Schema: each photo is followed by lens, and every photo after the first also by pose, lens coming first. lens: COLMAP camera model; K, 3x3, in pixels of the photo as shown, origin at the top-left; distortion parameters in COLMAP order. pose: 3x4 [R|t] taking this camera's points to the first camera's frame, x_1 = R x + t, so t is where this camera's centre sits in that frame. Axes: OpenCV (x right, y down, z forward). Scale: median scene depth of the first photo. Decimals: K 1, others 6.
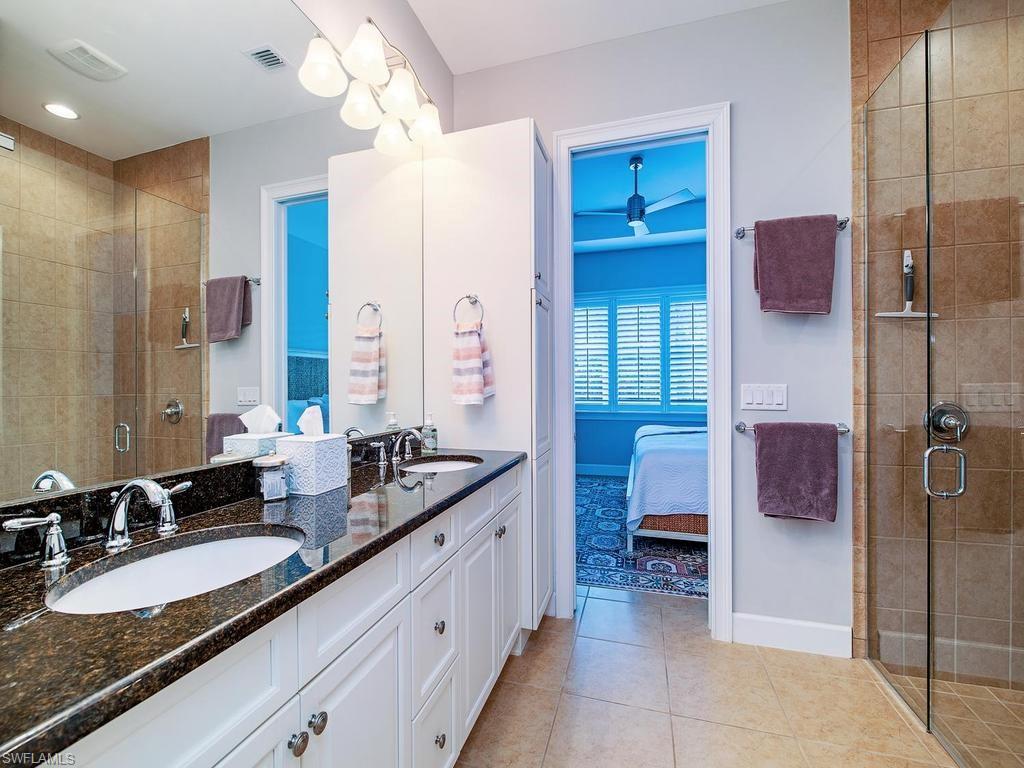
lens RADIAL K [[437.9, 0, 512.6], [0, 437.9, 383.3], [0, 0, 1]] dist [-0.001978, -0.000149]
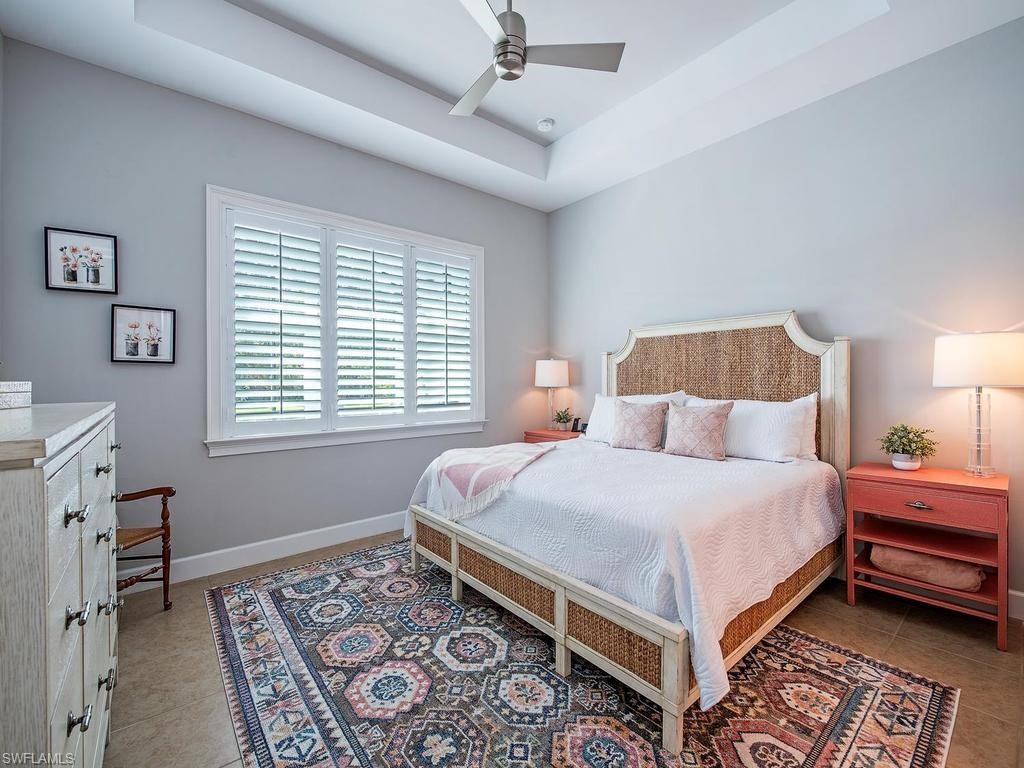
lens RADIAL K [[437.9, 0, 515.2], [0, 437.9, 383.7], [0, 0, 1]] dist [-0.001978, -0.000149]
pose [[0.545581, -0.002414, 0.838055, -0.143320], [0.003877, 0.999992, 0.000357, 0.007784], [-0.838049, 0.003054, 0.545586, 0.674304]]
